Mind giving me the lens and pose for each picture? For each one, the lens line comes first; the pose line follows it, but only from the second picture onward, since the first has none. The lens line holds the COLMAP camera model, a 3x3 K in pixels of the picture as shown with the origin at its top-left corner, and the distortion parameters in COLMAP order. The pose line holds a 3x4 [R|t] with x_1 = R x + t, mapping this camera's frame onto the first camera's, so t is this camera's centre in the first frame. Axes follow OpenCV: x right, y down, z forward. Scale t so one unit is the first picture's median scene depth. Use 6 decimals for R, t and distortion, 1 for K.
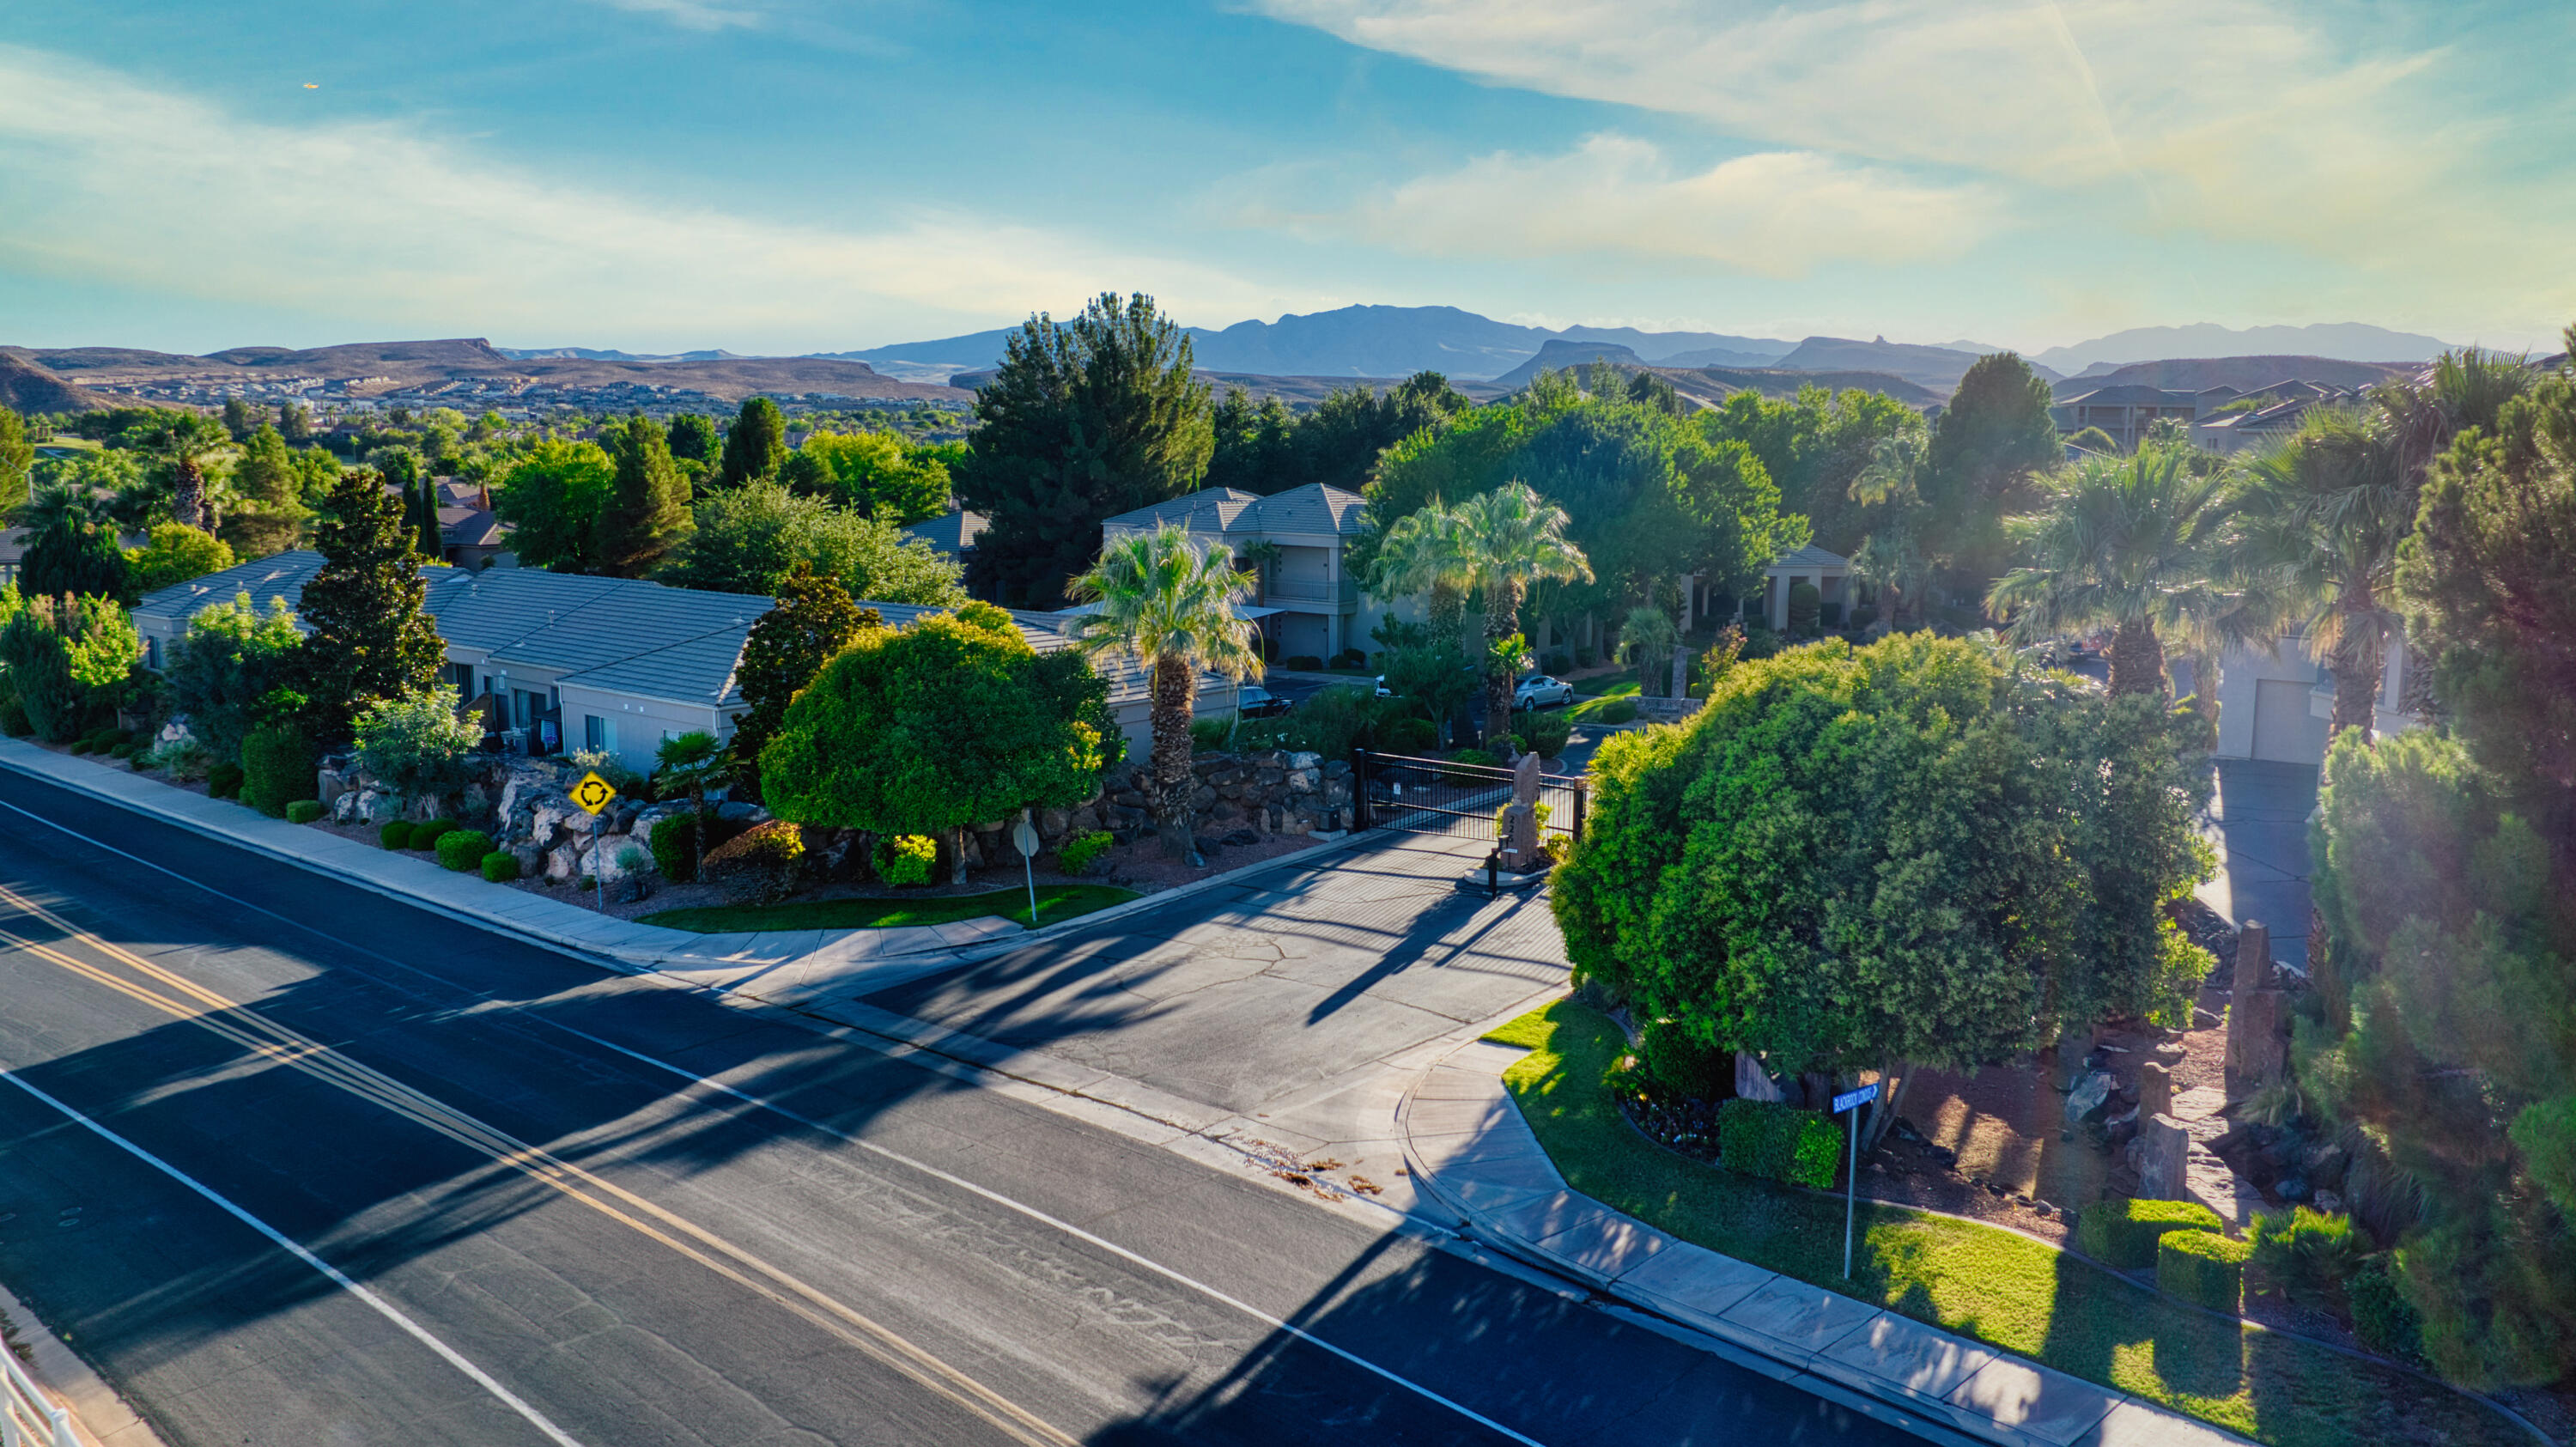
lens RADIAL K [[1846.0, 0, 1286.8], [0, 1846.0, 726.2], [0, 0, 1]] dist [-0.007236, -0.016139]
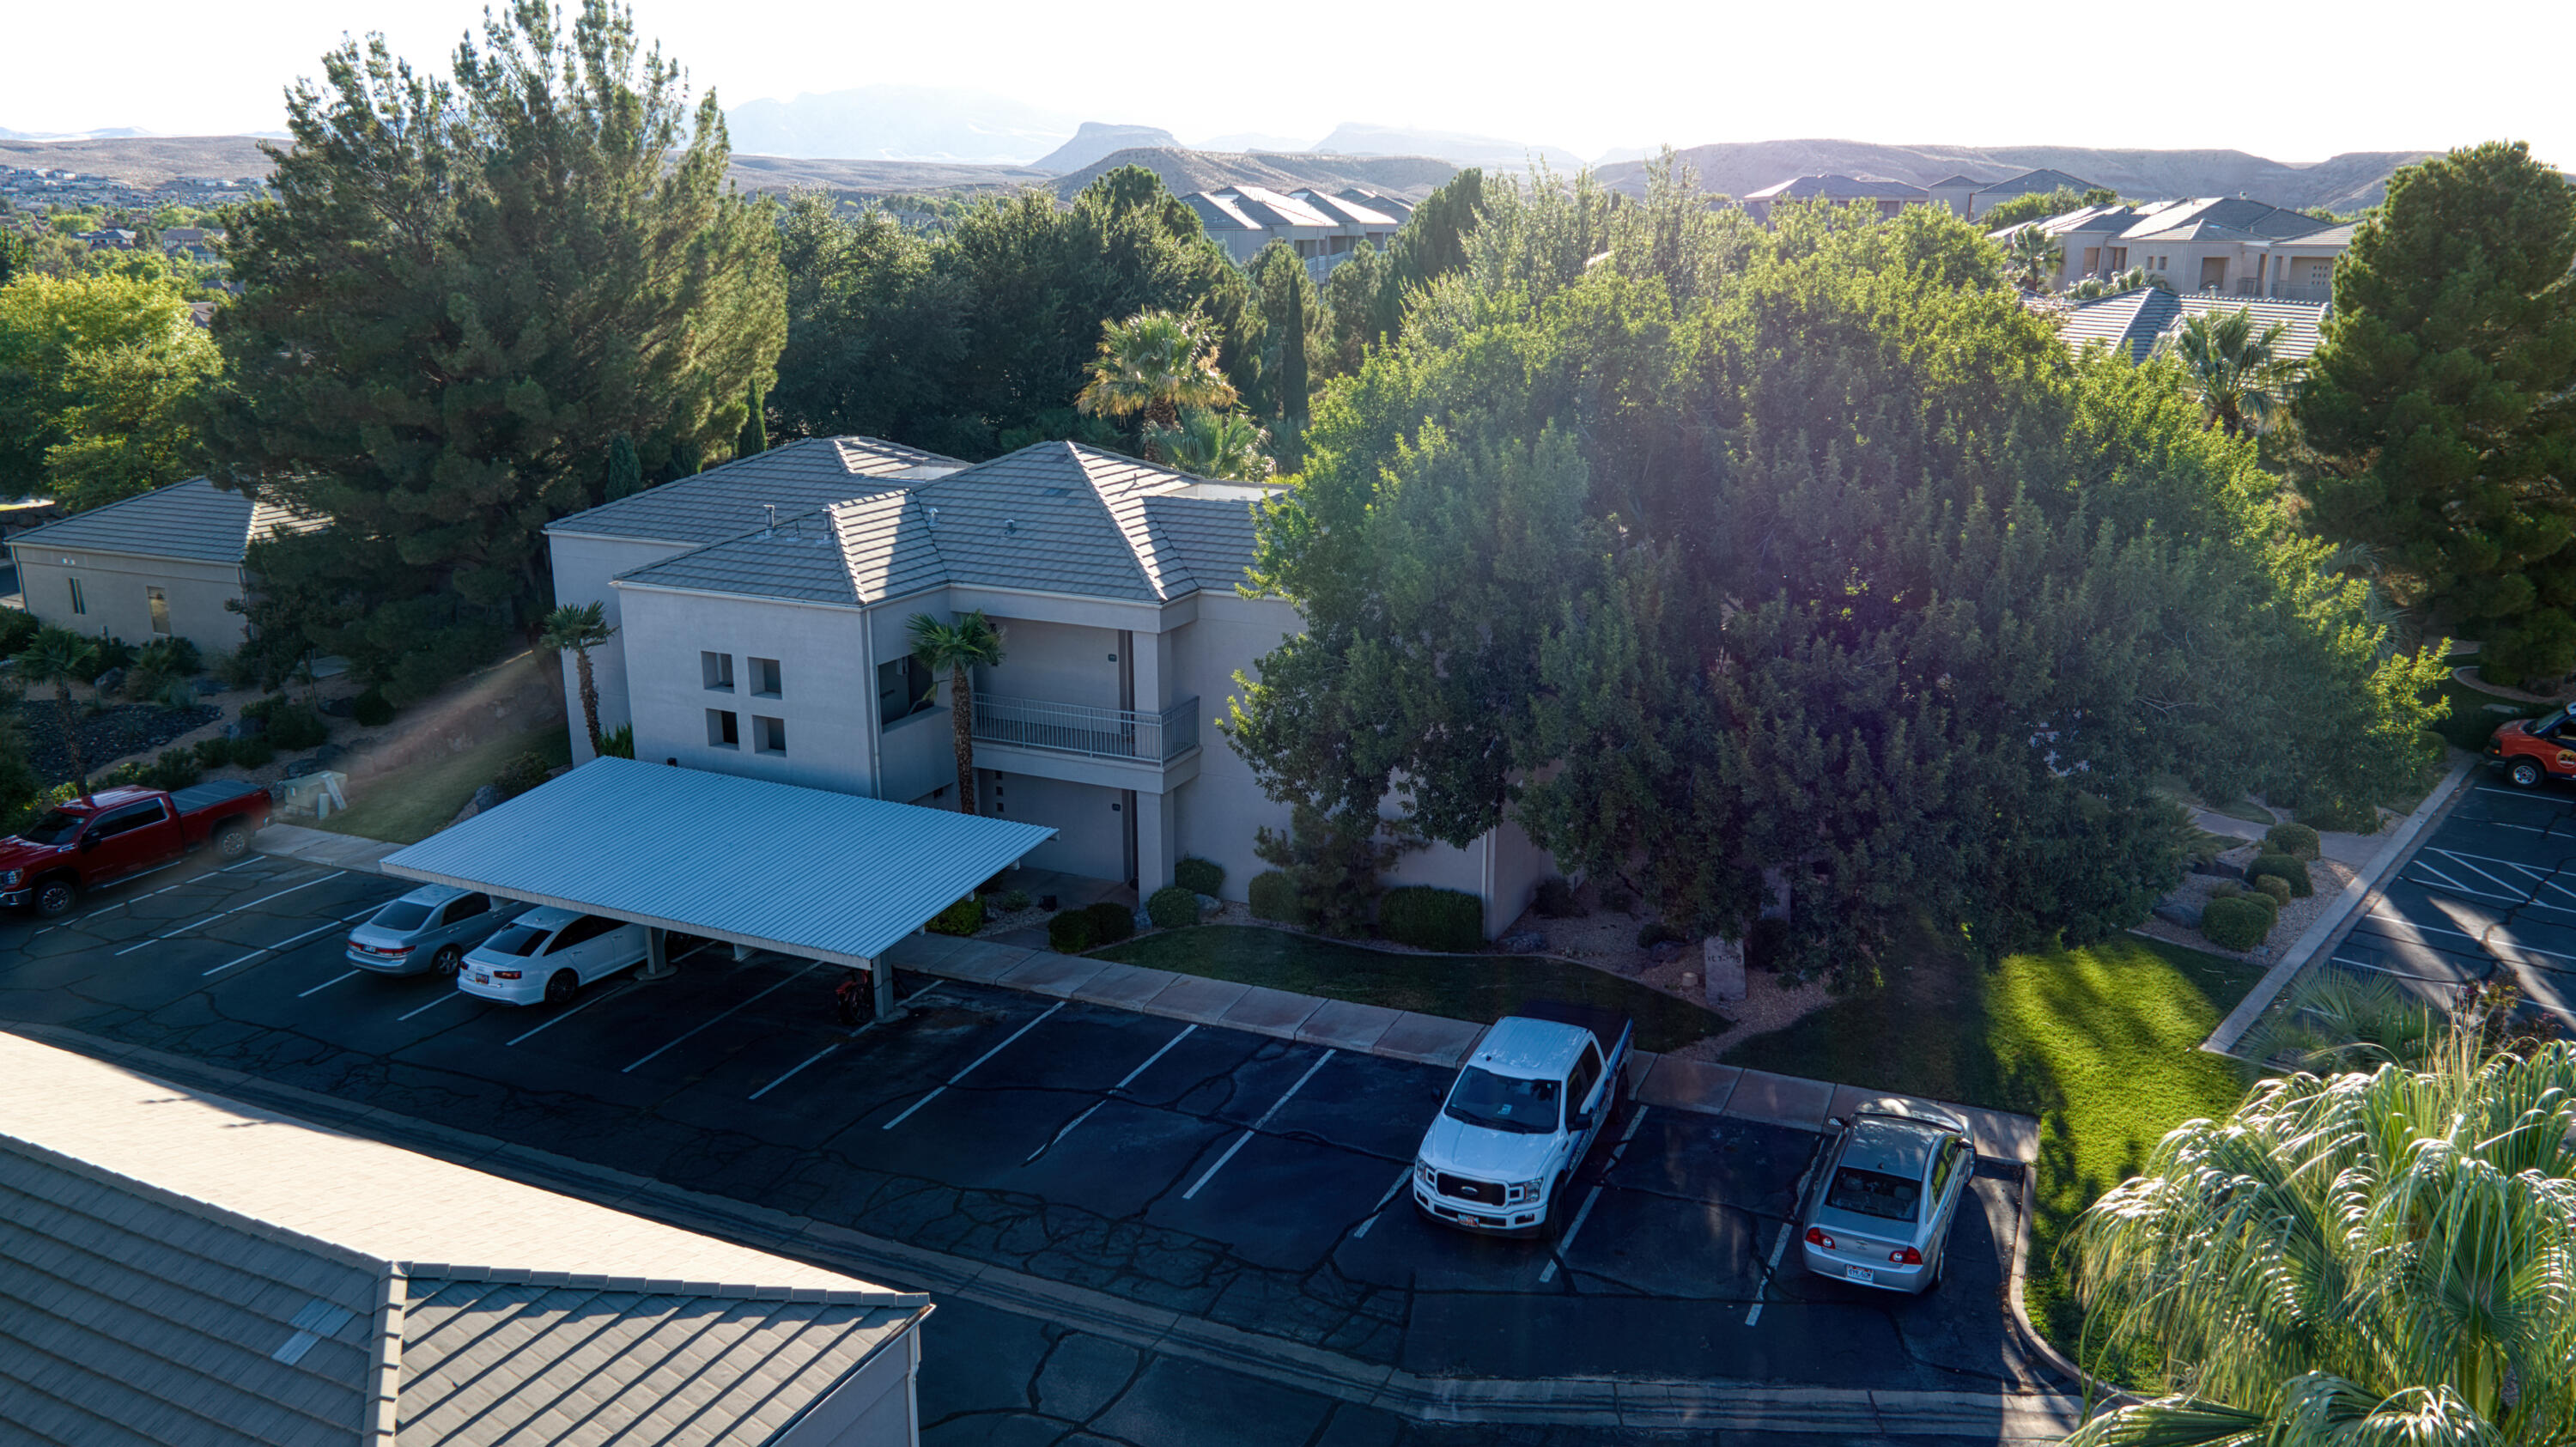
lens RADIAL K [[1846.0, 0, 1291.2], [0, 1846.0, 717.1], [0, 0, 1]] dist [-0.007236, -0.016139]
pose [[0.969072, -0.067414, 0.237392, -0.034131], [0.041778, 0.992896, 0.111412, -0.101975], [-0.243216, -0.098049, 0.965004, 0.507258]]
